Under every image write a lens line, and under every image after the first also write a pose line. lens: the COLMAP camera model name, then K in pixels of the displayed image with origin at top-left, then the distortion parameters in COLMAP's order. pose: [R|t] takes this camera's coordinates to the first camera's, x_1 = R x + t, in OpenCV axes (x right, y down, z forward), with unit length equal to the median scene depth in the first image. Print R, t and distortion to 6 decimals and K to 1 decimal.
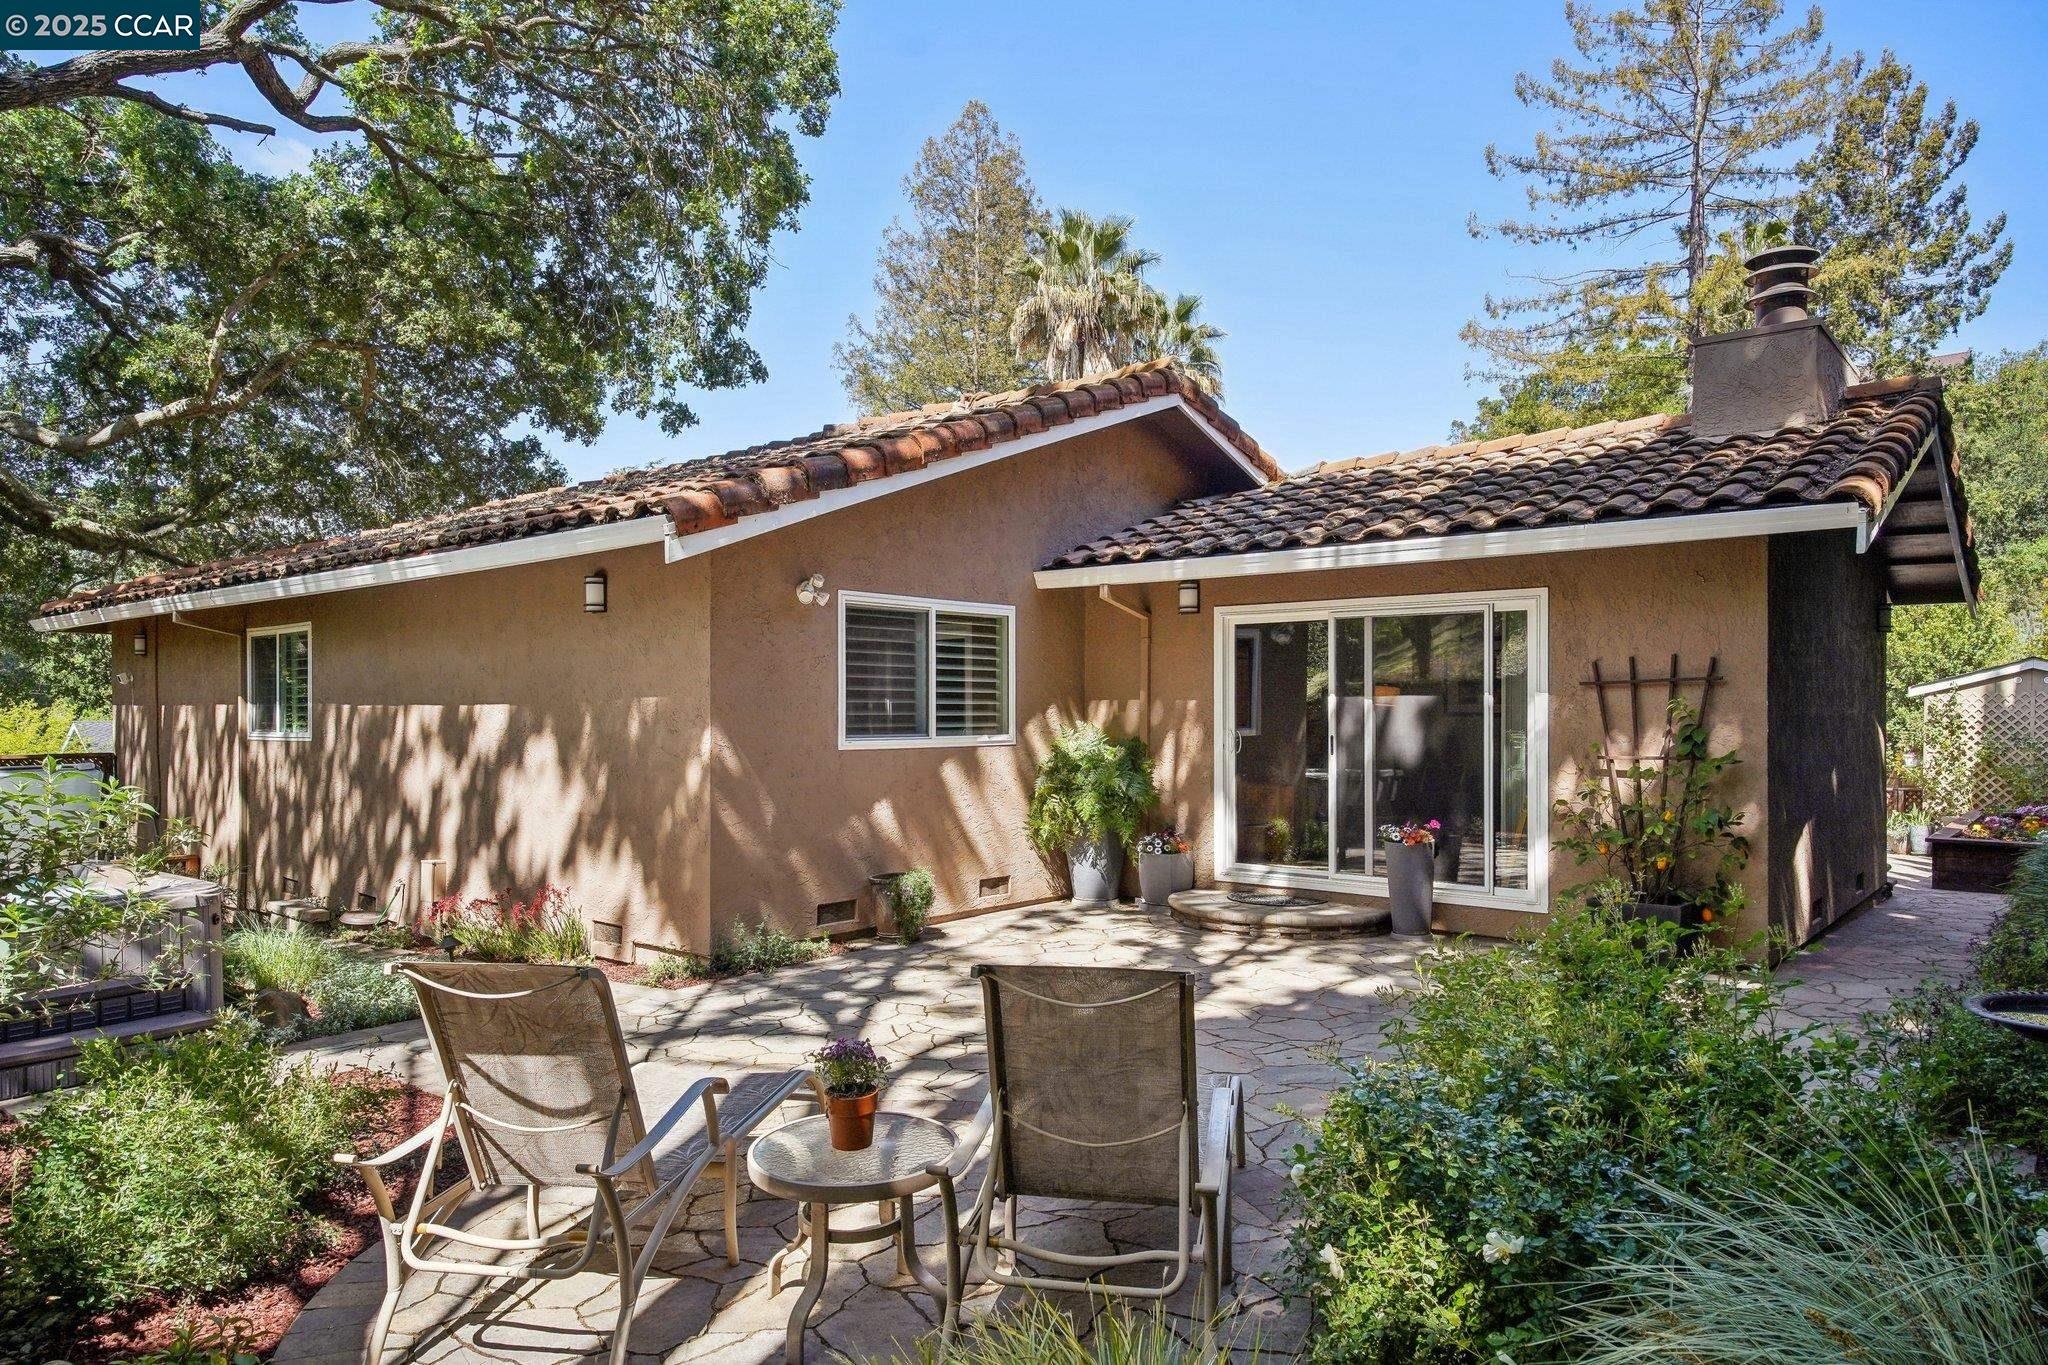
lens RADIAL K [[1295.4, 0, 1025.6], [0, 1295.4, 696.4], [0, 0, 1]] dist [-0.003874, 0.001527]
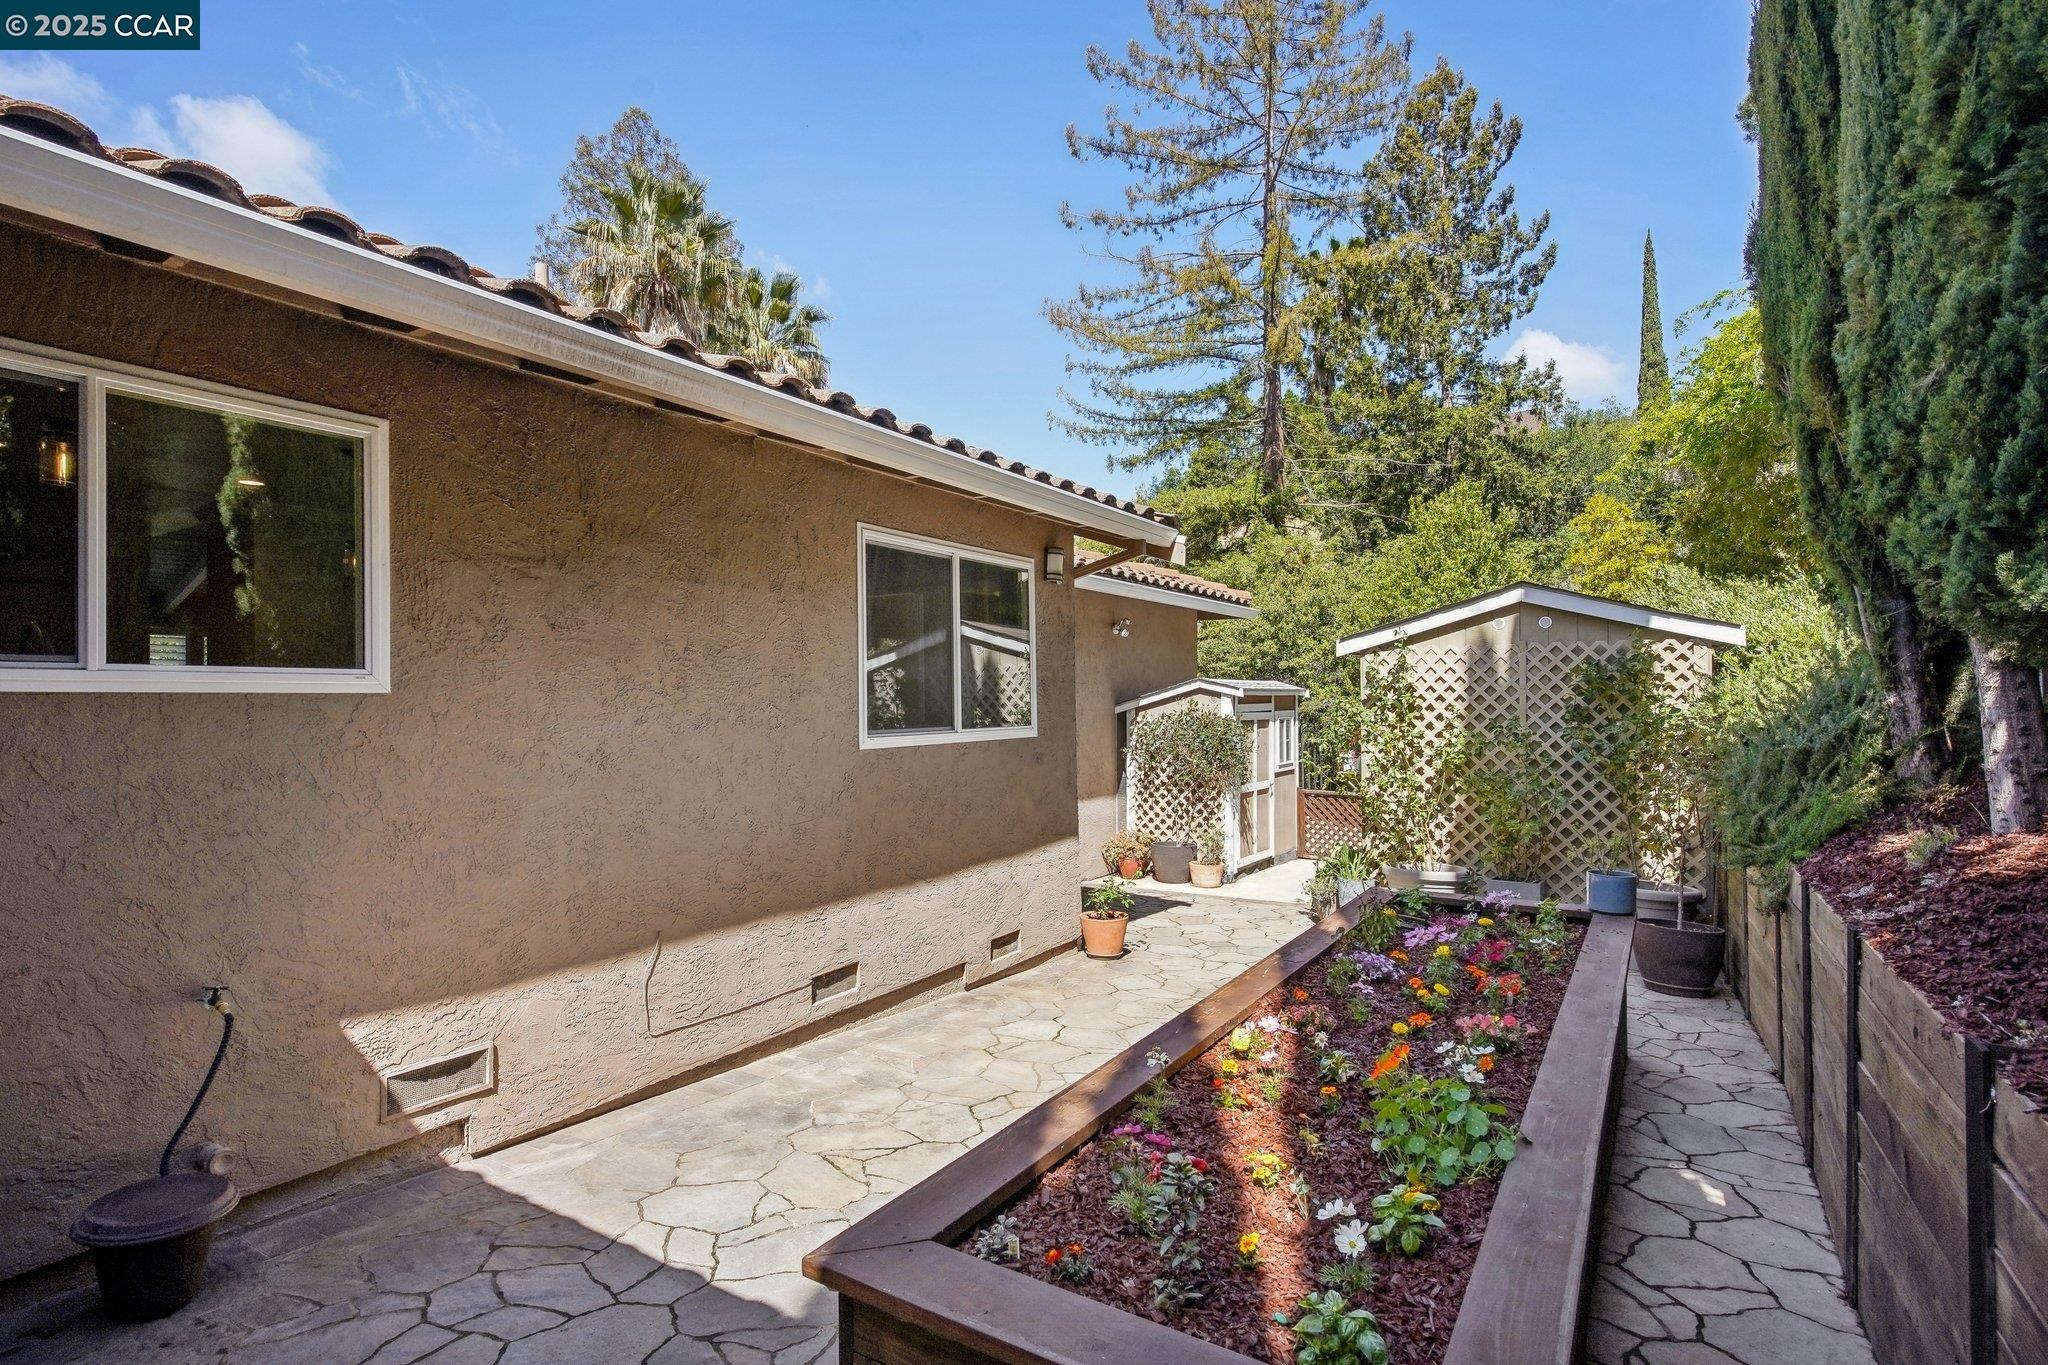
lens RADIAL K [[985.1, 0, 1023.4], [0, 985.1, 672.0], [0, 0, 1]] dist [-0.003443, -0.000557]
pose [[0.991473, -0.006553, 0.130147, 0.228540], [0.008855, 0.999814, -0.017111, 0.006477], [-0.130010, 0.018117, 0.991347, 0.271125]]
